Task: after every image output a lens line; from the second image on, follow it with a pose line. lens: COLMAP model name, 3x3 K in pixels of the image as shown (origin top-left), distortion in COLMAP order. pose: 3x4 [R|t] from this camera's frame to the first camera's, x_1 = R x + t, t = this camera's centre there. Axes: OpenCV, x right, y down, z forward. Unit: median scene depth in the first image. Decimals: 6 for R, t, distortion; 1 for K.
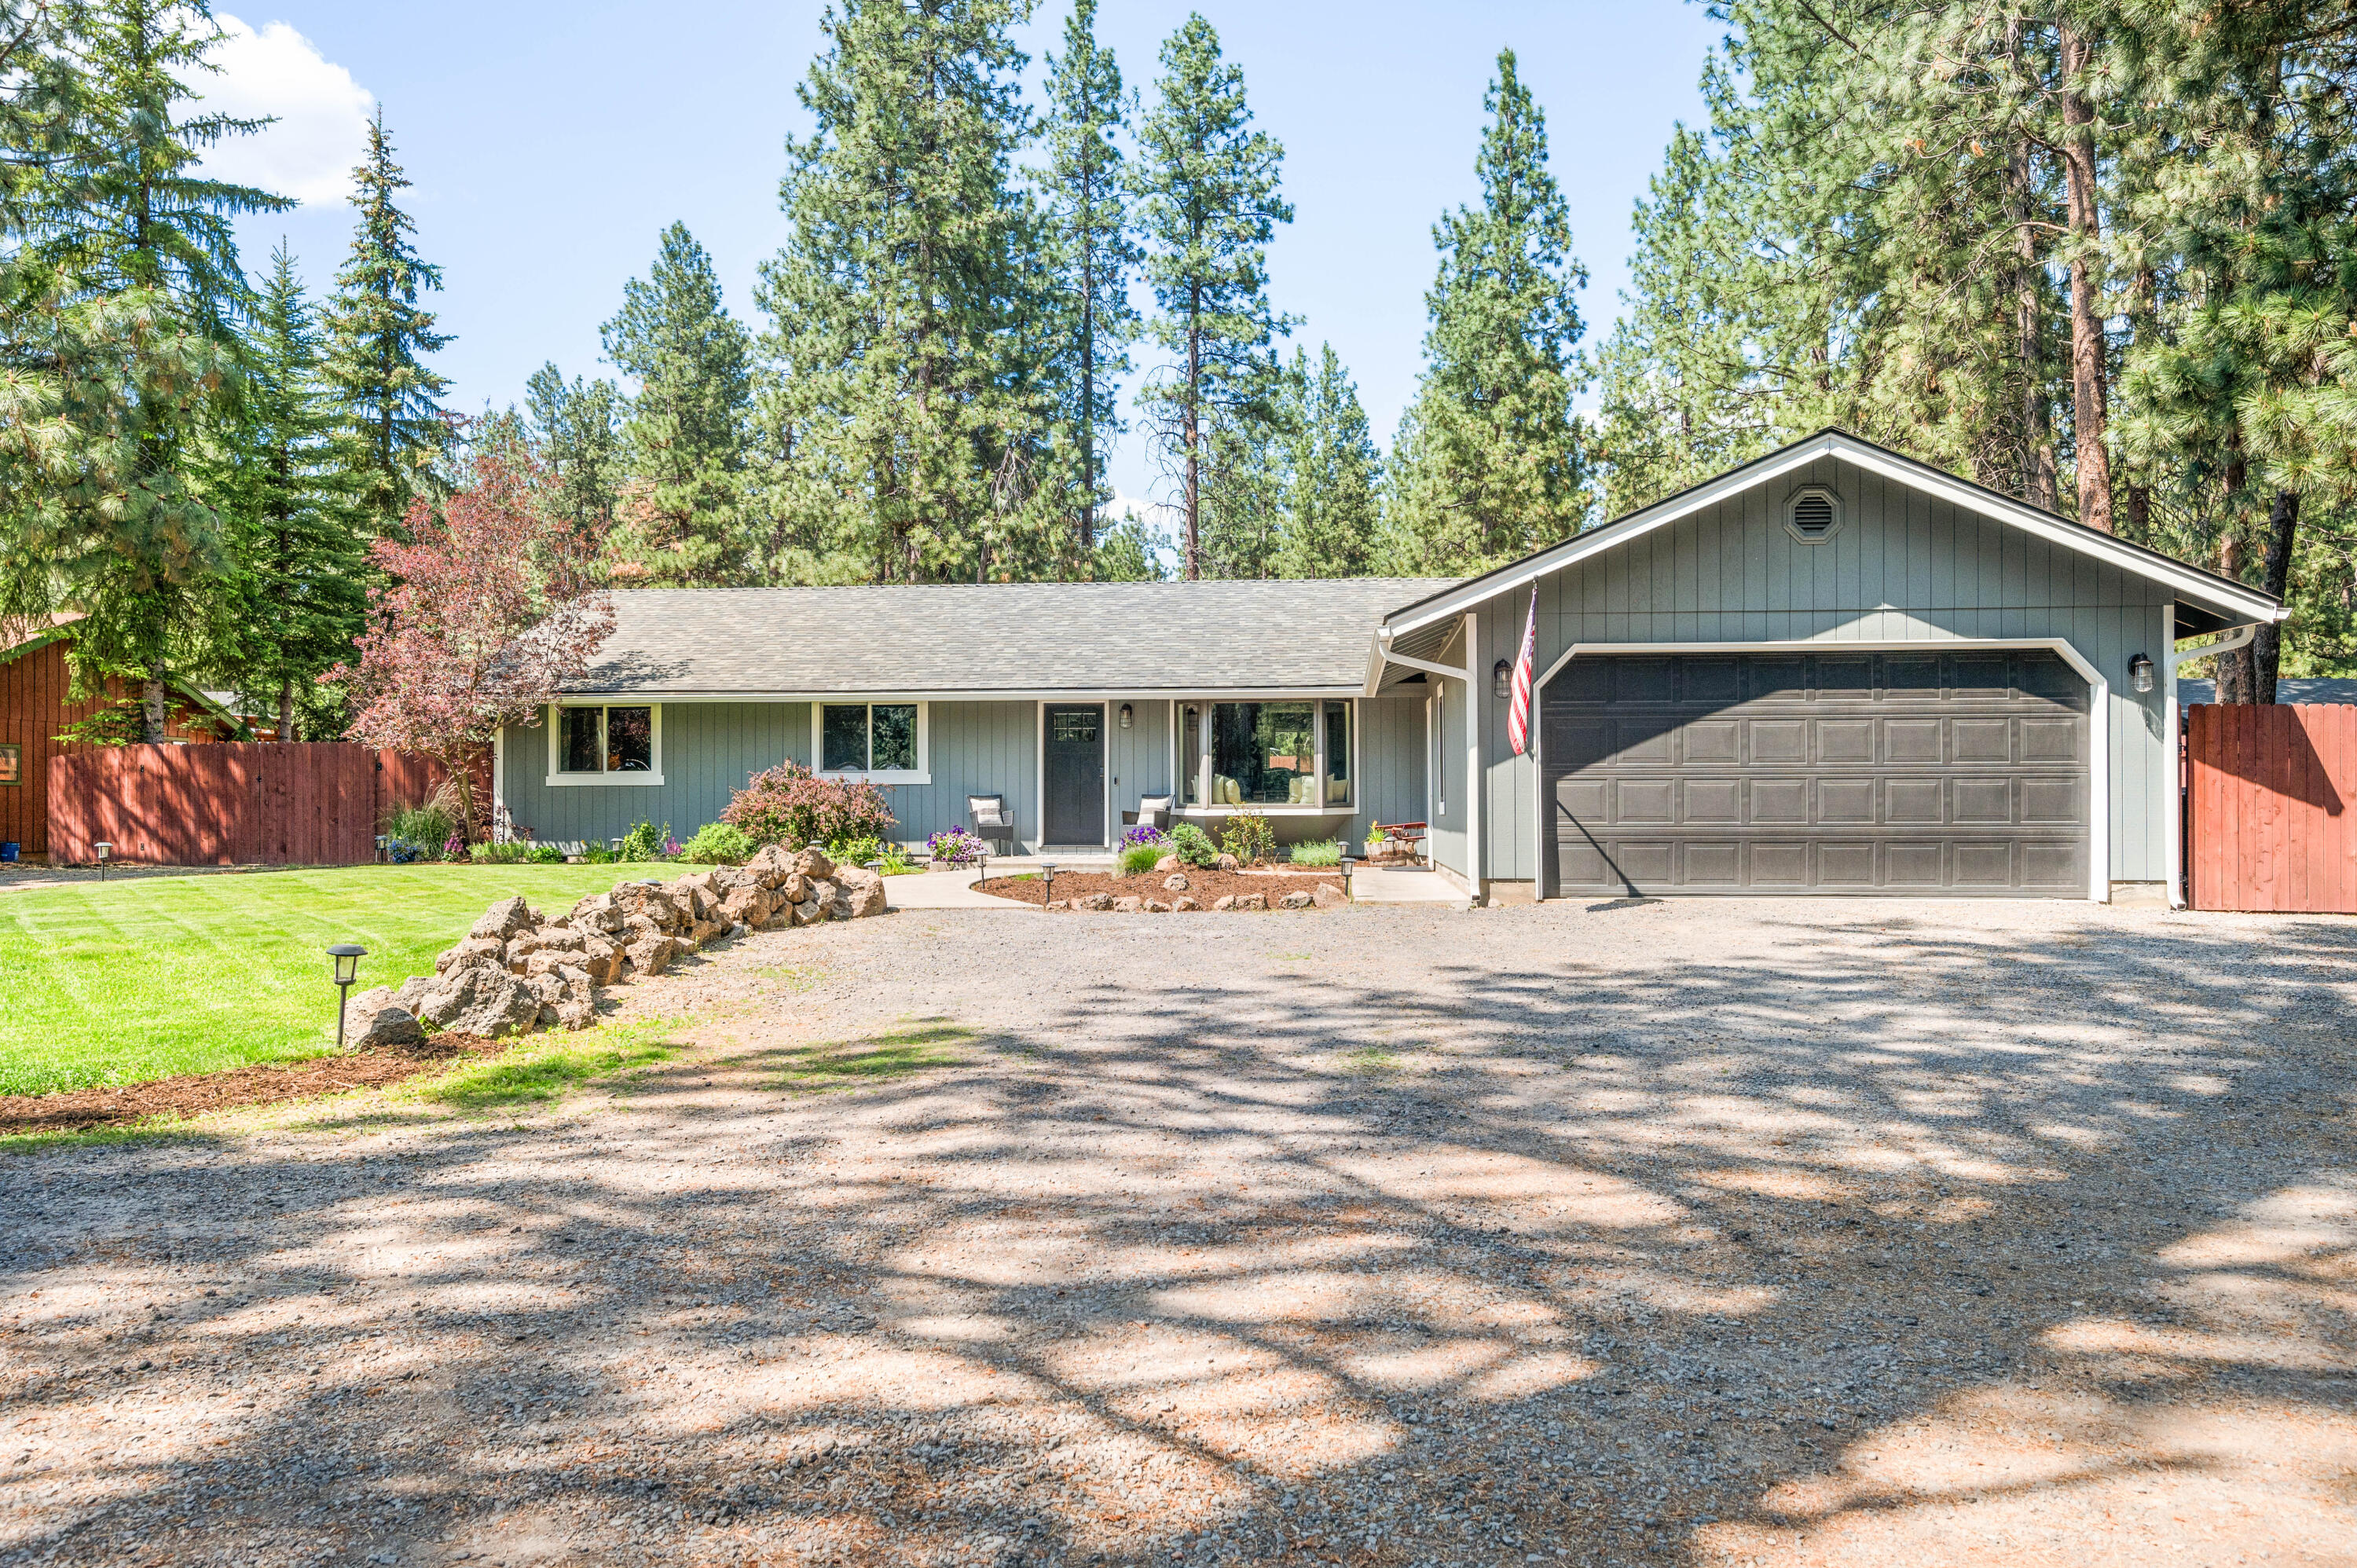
lens RADIAL K [[1623.7, 0, 1181.2], [0, 1623.7, 794.1], [0, 0, 1]] dist [0.000854, -0.000007]
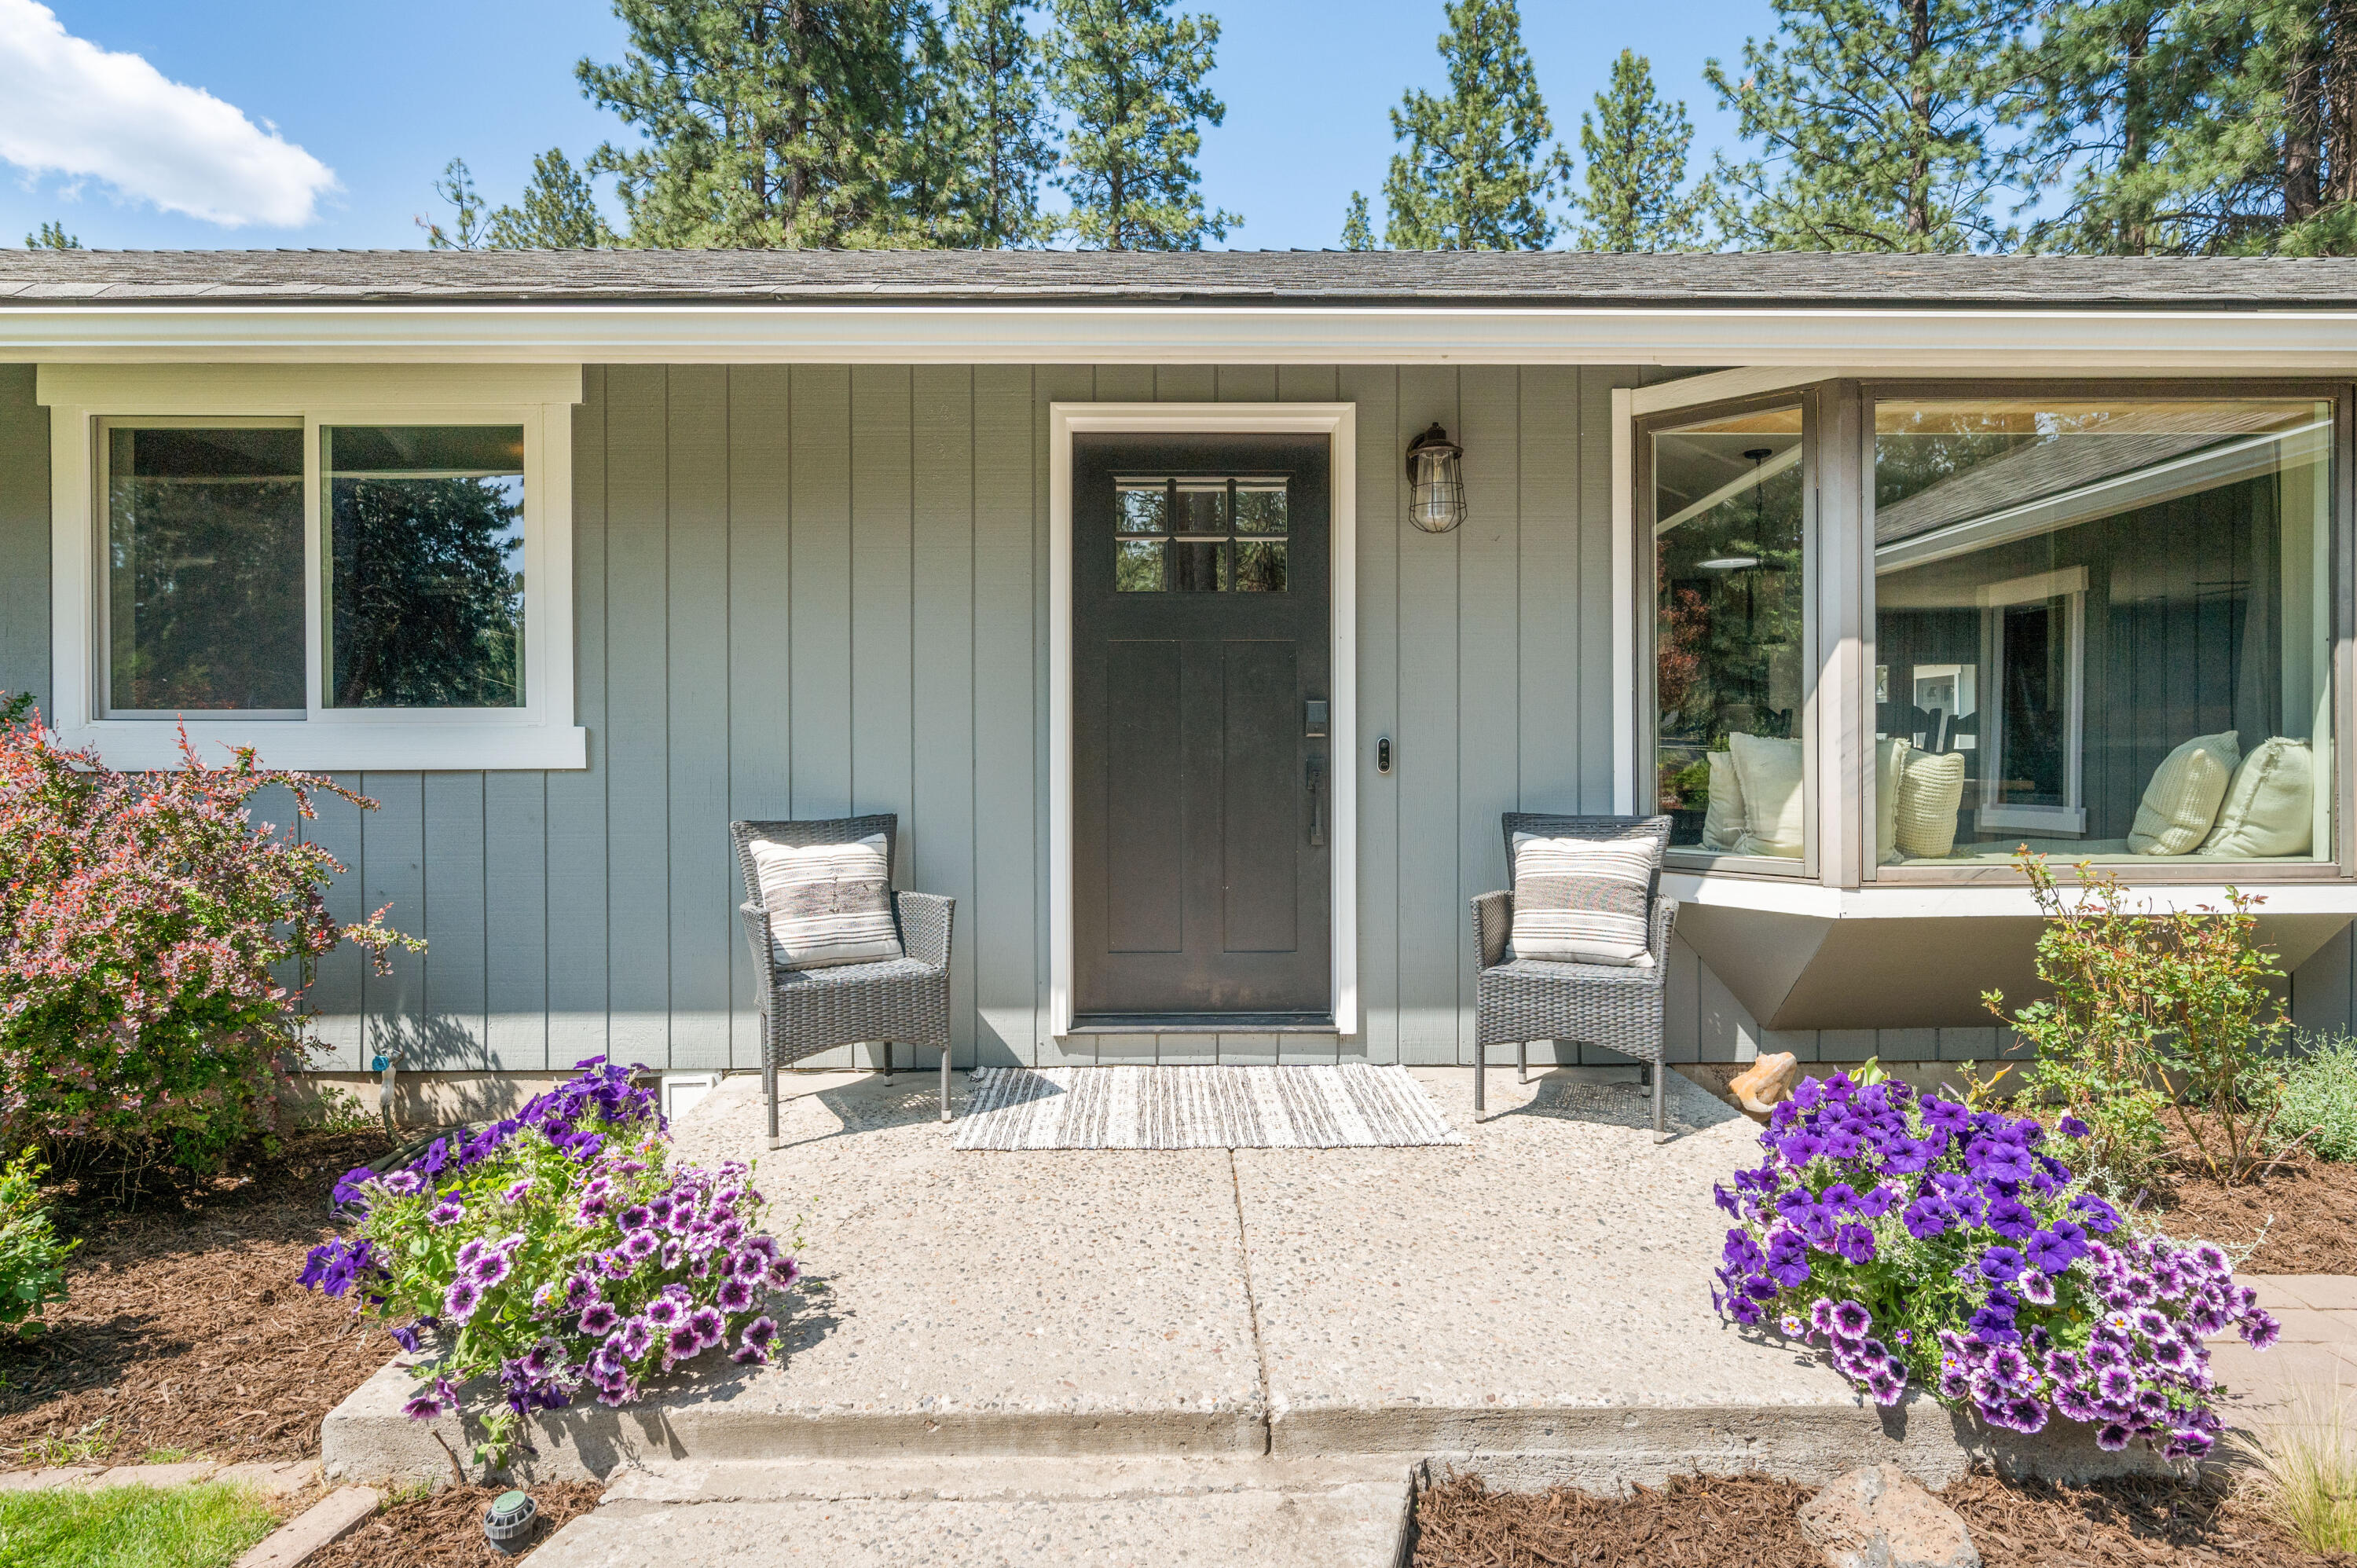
lens RADIAL K [[1310.7, 0, 1177.4], [0, 1310.7, 768.0], [0, 0, 1]] dist [-0.037507, -0.000543]
pose [[0.995062, -0.003251, 0.099204, -0.033215], [0.001514, 0.999844, 0.017580, -0.003589], [-0.099246, -0.017343, 0.994912, 0.303246]]
